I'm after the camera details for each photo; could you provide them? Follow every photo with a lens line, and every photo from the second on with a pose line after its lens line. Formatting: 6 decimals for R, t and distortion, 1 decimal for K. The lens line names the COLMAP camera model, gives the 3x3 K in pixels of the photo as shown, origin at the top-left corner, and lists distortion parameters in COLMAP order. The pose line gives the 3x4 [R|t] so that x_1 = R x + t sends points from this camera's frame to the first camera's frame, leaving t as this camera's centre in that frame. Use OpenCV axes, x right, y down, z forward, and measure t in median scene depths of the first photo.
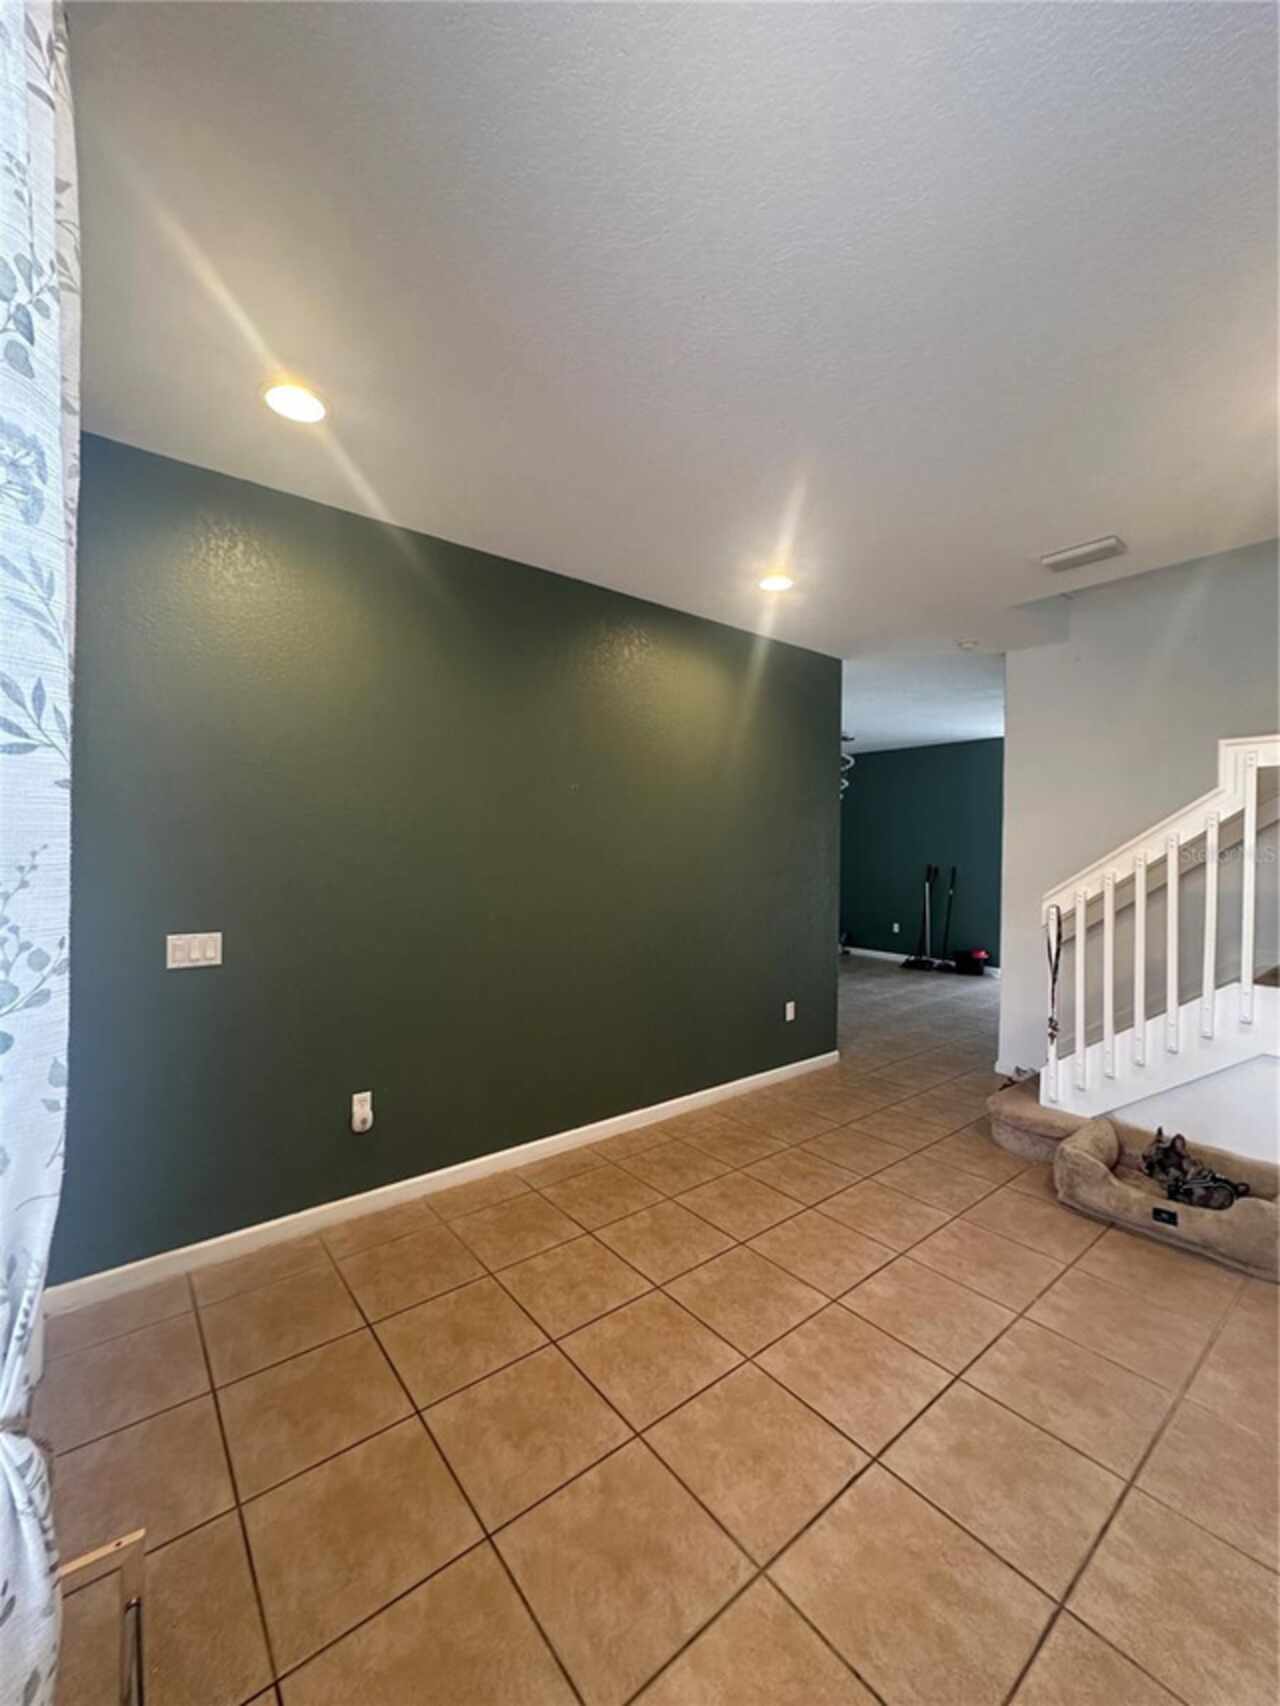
lens RADIAL K [[692.0, 0, 635.8], [0, 692.0, 848.8], [0, 0, 1]] dist [-0.001371, -0.000423]
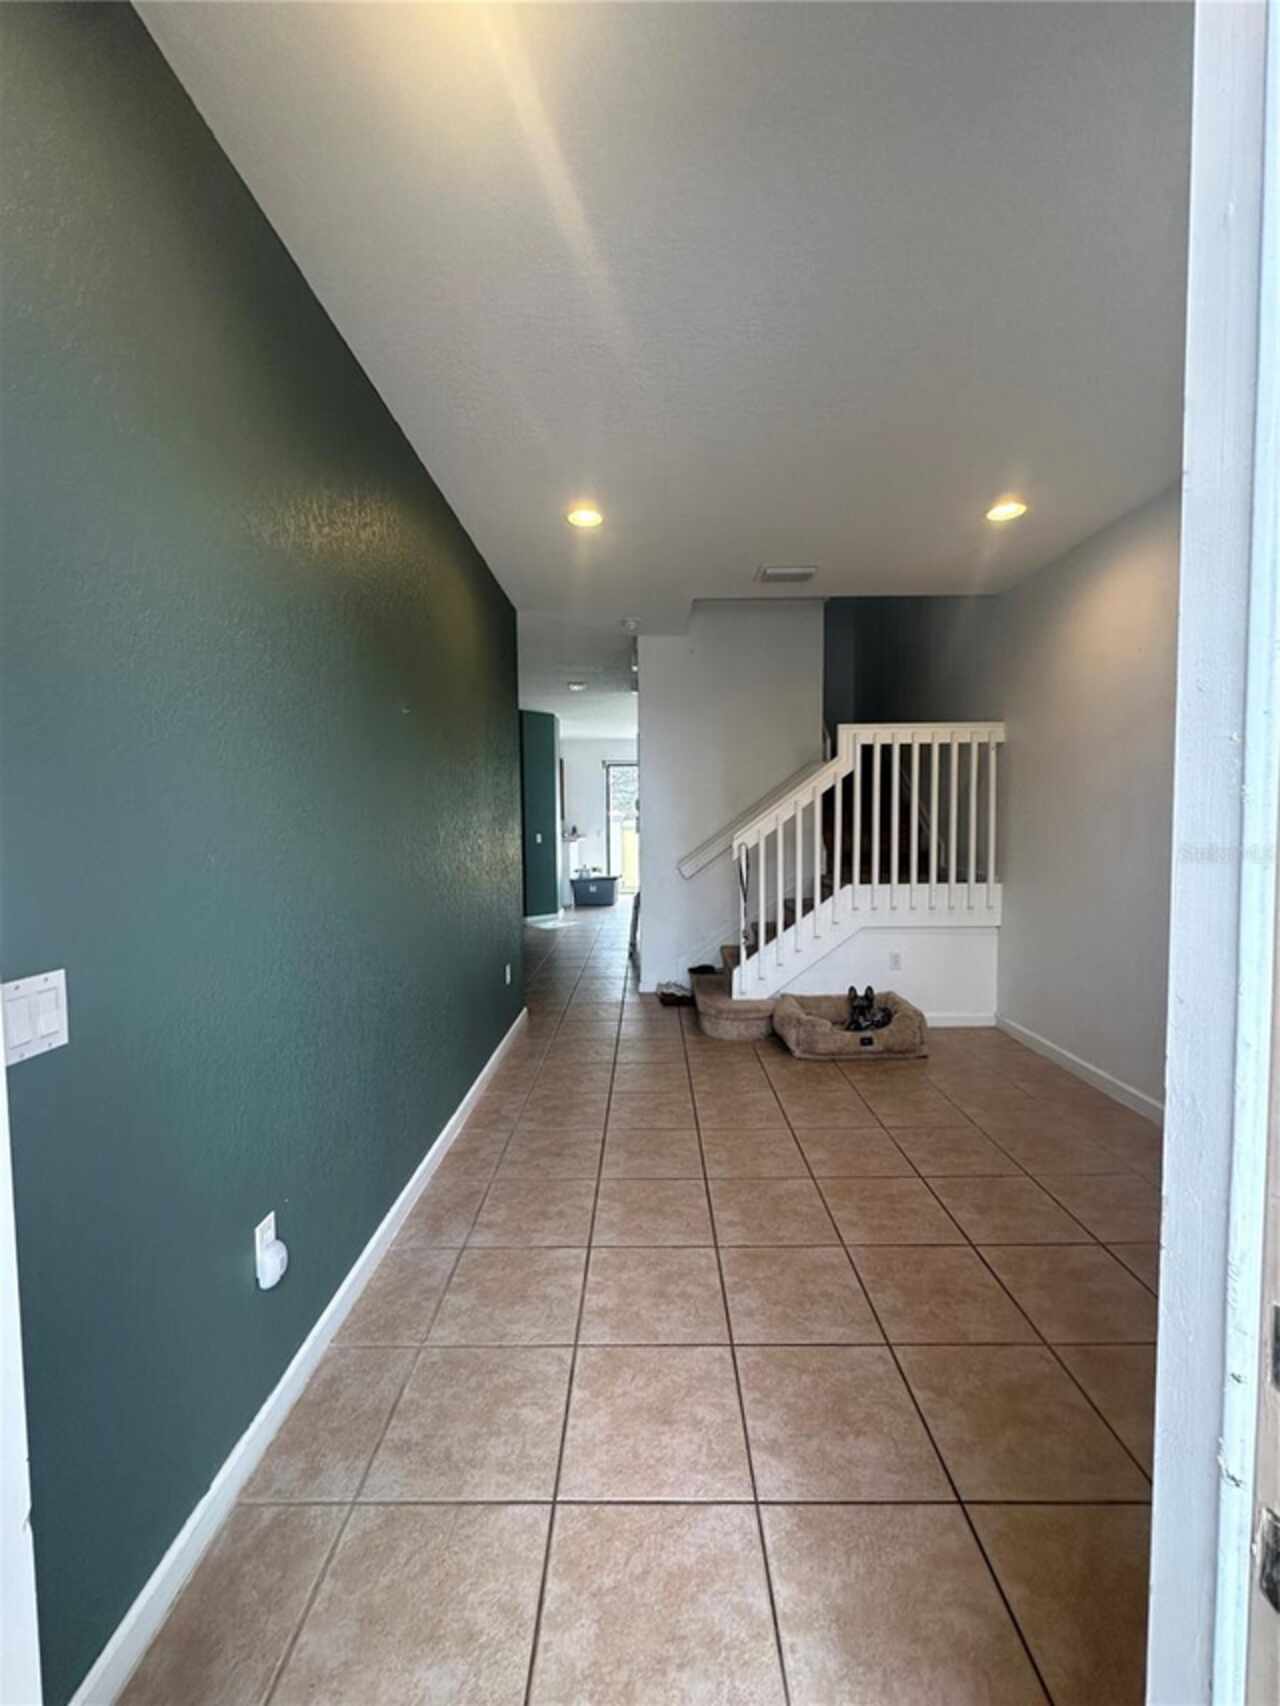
lens RADIAL K [[692.0, 0, 641.5], [0, 692.0, 850.6], [0, 0, 1]] dist [-0.001371, -0.000423]
pose [[0.623258, -0.053053, 0.780214, -0.628209], [0.021696, 0.998485, 0.050564, 0.031379], [-0.781715, -0.014587, 0.623465, 0.413474]]
